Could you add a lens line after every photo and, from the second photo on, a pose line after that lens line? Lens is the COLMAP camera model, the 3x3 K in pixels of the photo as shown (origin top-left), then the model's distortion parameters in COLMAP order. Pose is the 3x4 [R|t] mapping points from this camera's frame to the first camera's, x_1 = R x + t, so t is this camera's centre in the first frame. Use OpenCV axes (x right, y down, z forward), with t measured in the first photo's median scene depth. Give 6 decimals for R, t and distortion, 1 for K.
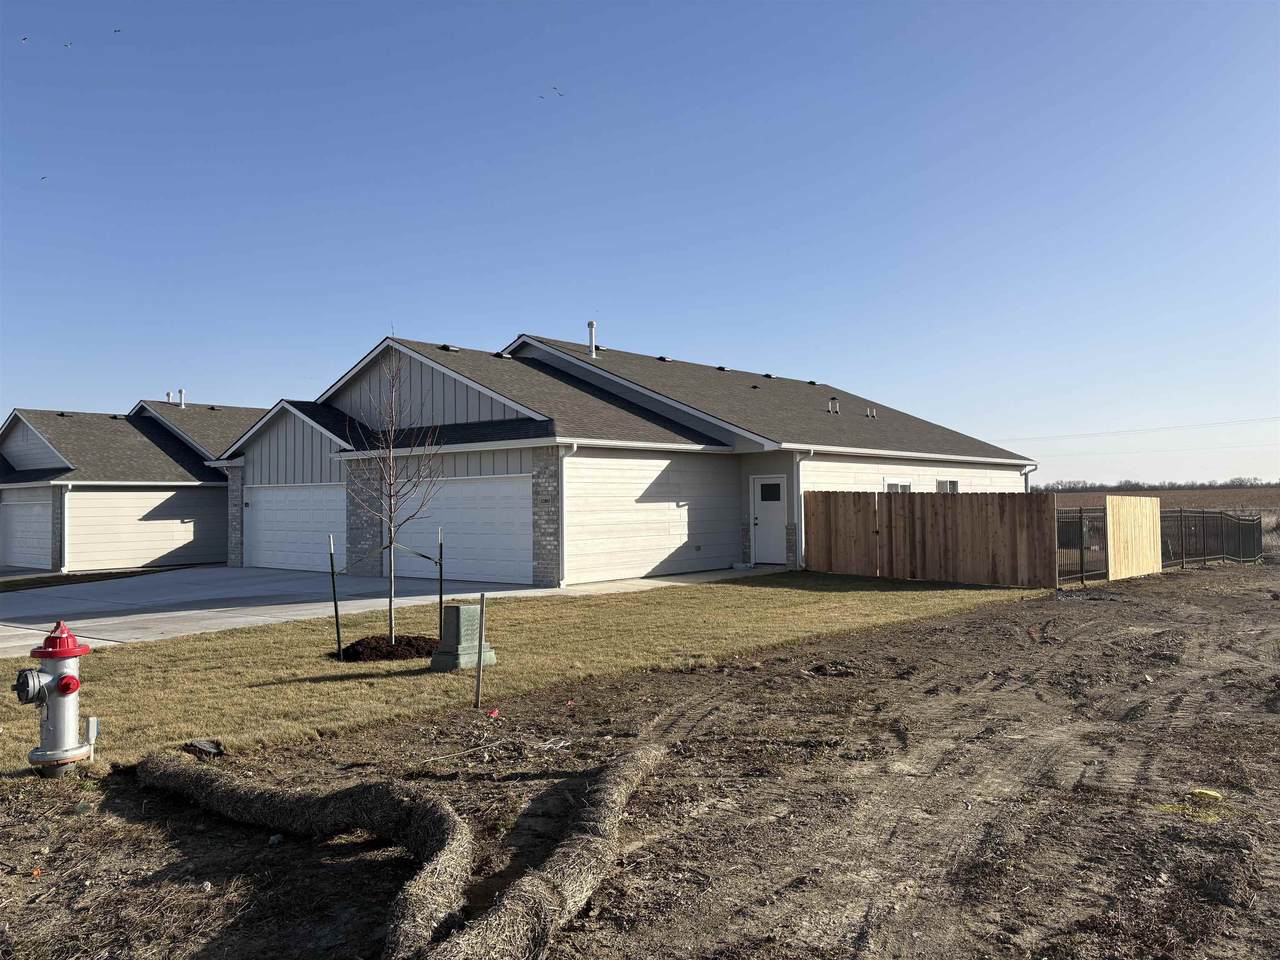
lens RADIAL K [[968.8, 0, 640.0], [0, 968.8, 480.0], [0, 0, 1]] dist [0.092146, -0.000108]
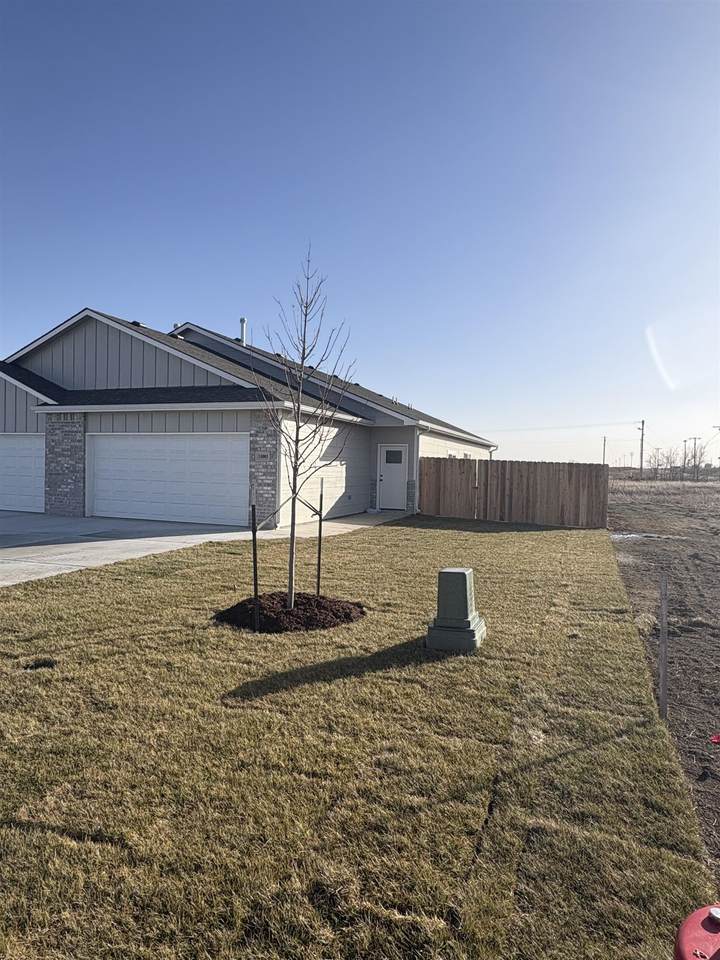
lens RADIAL K [[593.5, 0, 360.0], [0, 593.5, 480.0], [0, 0, 1]] dist [-0.002834, -0.000982]
pose [[0.941418, 0.026934, 0.336166, -0.203297], [-0.043531, 0.998172, 0.041931, 0.013321], [-0.334422, -0.054109, 0.940869, 0.248268]]
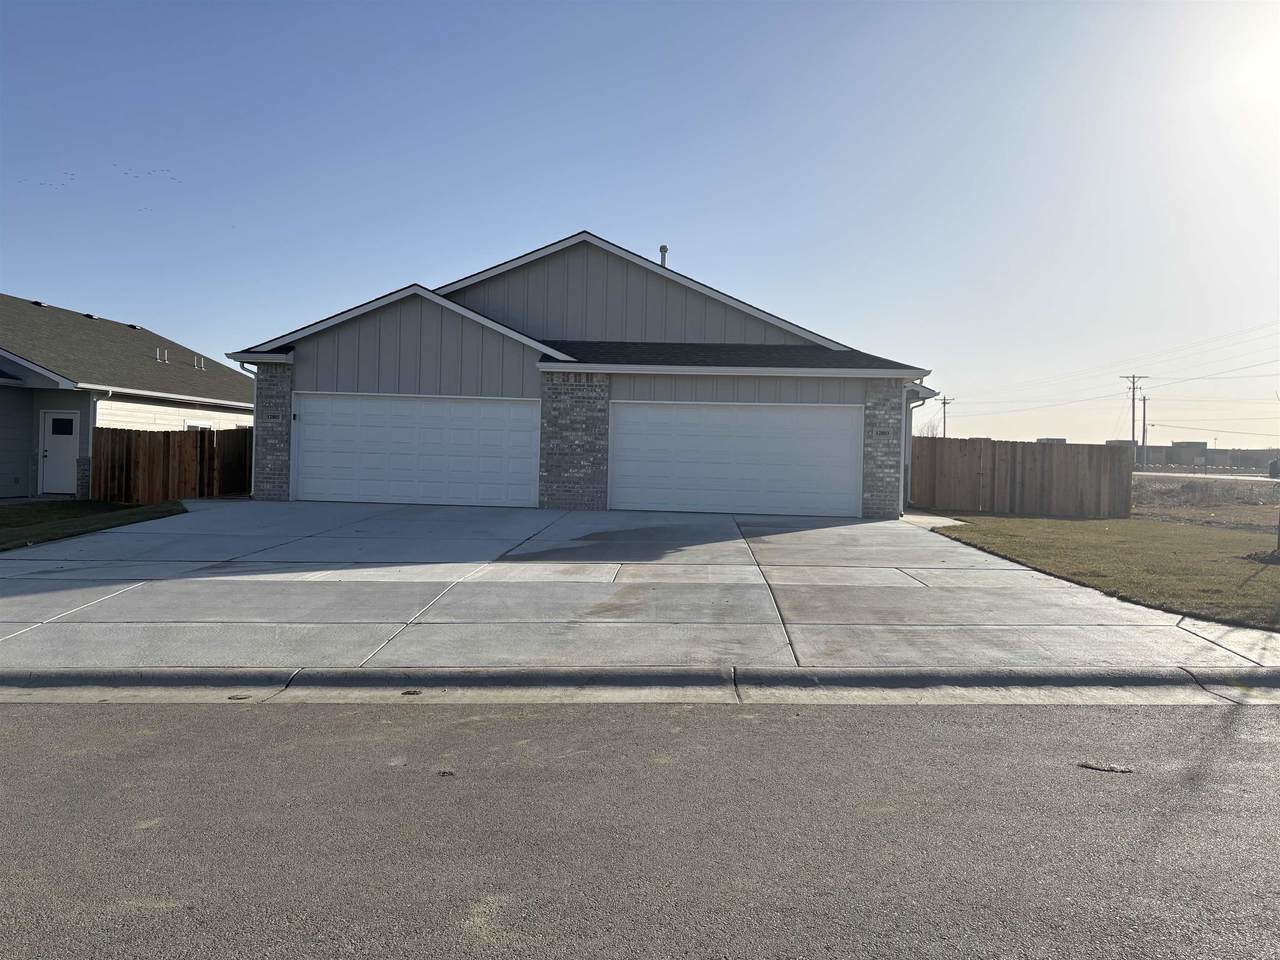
lens RADIAL K [[970.1, 0, 617.0], [0, 970.1, 480.6], [0, 0, 1]] dist [0.010499, 0.002112]
pose [[0.797232, 0.022026, 0.603271, -0.816857], [-0.052234, 0.998103, 0.032586, 0.046333], [-0.601408, -0.057489, 0.796871, 0.324269]]
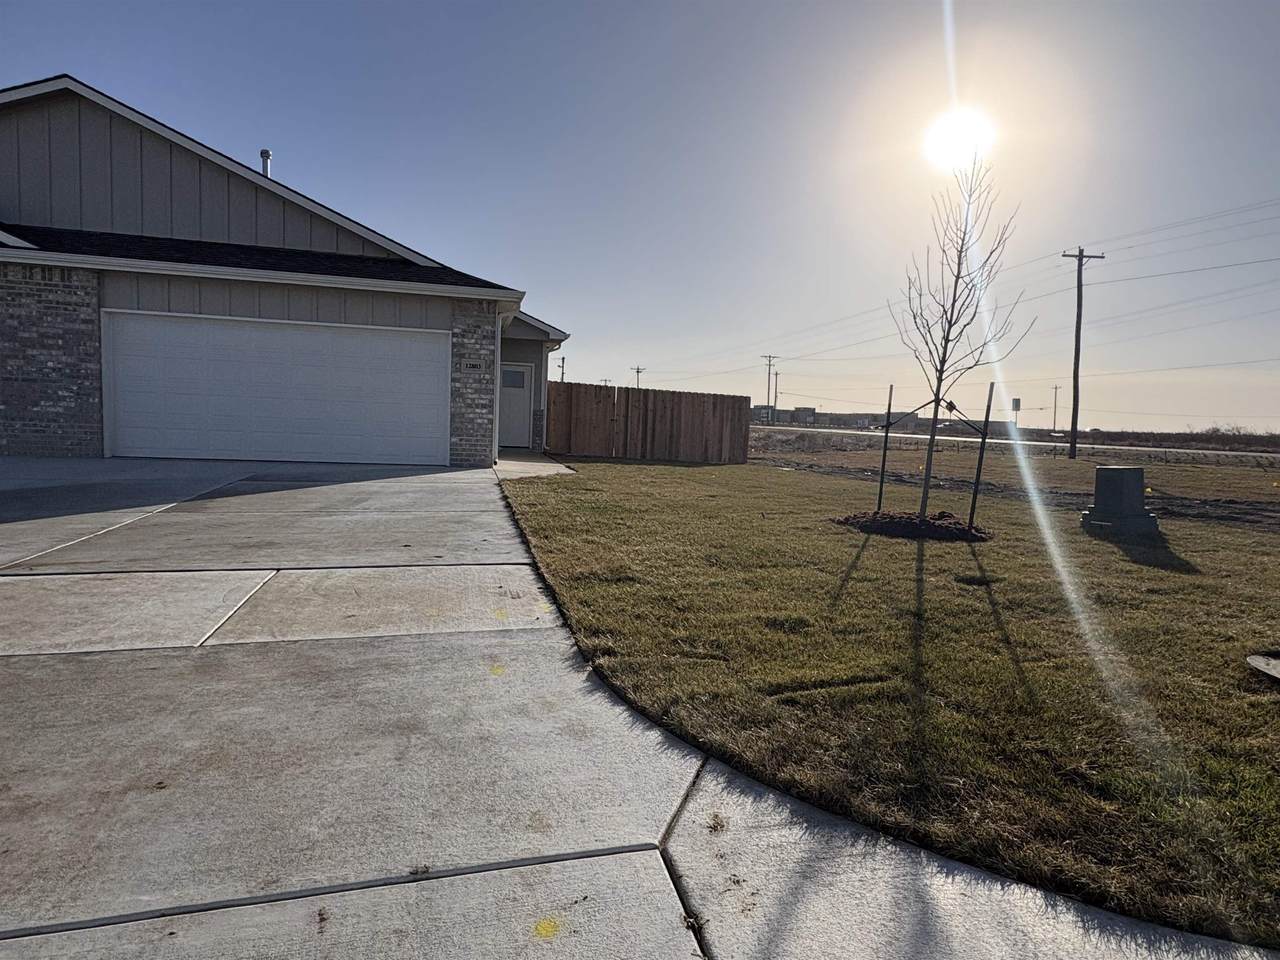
lens RADIAL K [[744.7, 0, 640.0], [0, 744.7, 480.0], [0, 0, 1]] dist [-0.002282, -0.000132]
pose [[0.571991, -0.024021, 0.819908, -0.488508], [-0.069452, 0.994563, 0.077590, 0.053248], [-0.817314, -0.101325, 0.567213, 0.447322]]
